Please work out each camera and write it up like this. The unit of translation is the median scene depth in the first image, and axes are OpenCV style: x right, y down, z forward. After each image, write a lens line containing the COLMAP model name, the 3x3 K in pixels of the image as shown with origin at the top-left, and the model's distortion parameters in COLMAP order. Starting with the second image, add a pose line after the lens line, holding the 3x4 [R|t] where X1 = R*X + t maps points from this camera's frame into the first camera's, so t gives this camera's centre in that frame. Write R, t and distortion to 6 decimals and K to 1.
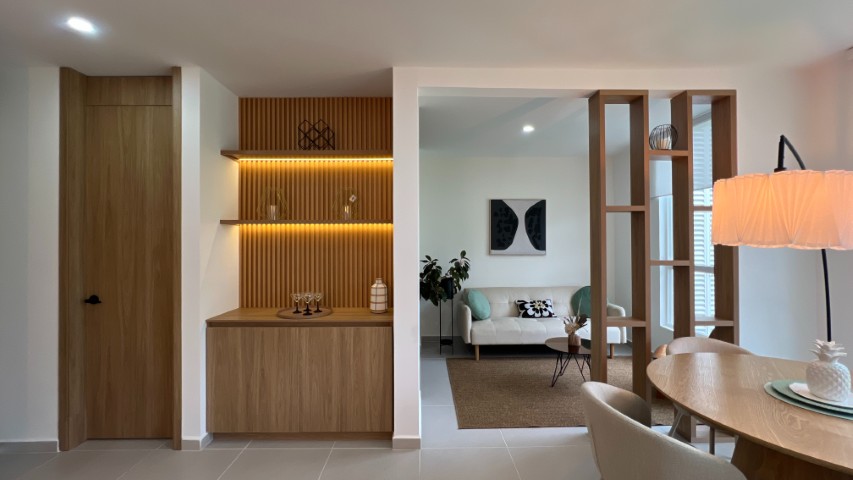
lens RADIAL K [[342.9, 0, 425.9], [0, 342.9, 239.7], [0, 0, 1]] dist [-0.002846, 0.001213]
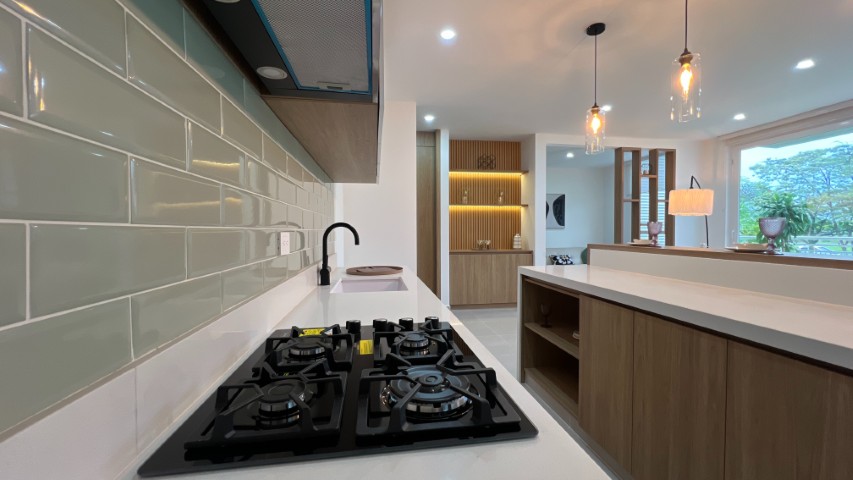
lens RADIAL K [[342.9, 0, 425.9], [0, 342.9, 239.7], [0, 0, 1]] dist [-0.002846, 0.001213]
pose [[0.990246, -0.002928, 0.139297, -0.931736], [-0.001031, 0.999598, 0.028339, 0.090990], [-0.139324, -0.028206, 0.989845, -0.915563]]
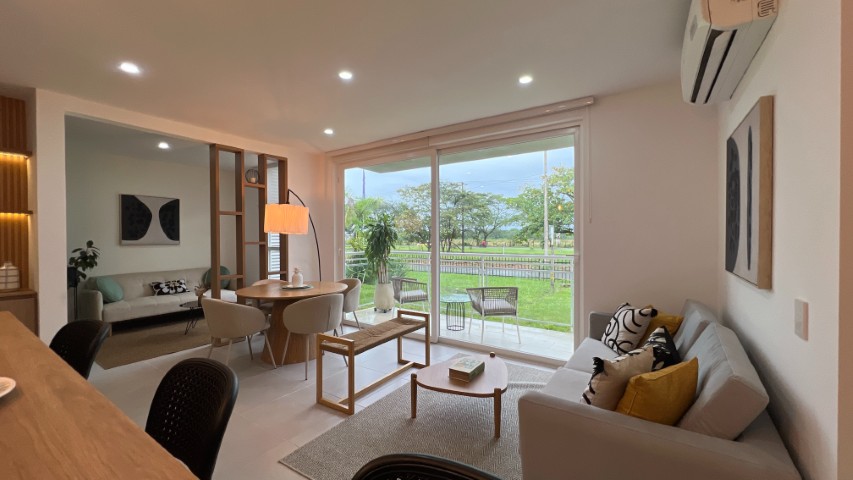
lens RADIAL K [[342.9, 0, 425.9], [0, 342.9, 239.7], [0, 0, 1]] dist [-0.002846, 0.001213]
pose [[0.573516, -0.005033, 0.819179, -0.262562], [-0.003475, 0.999957, 0.008577, 0.025608], [-0.819187, -0.007766, 0.573474, -0.748587]]
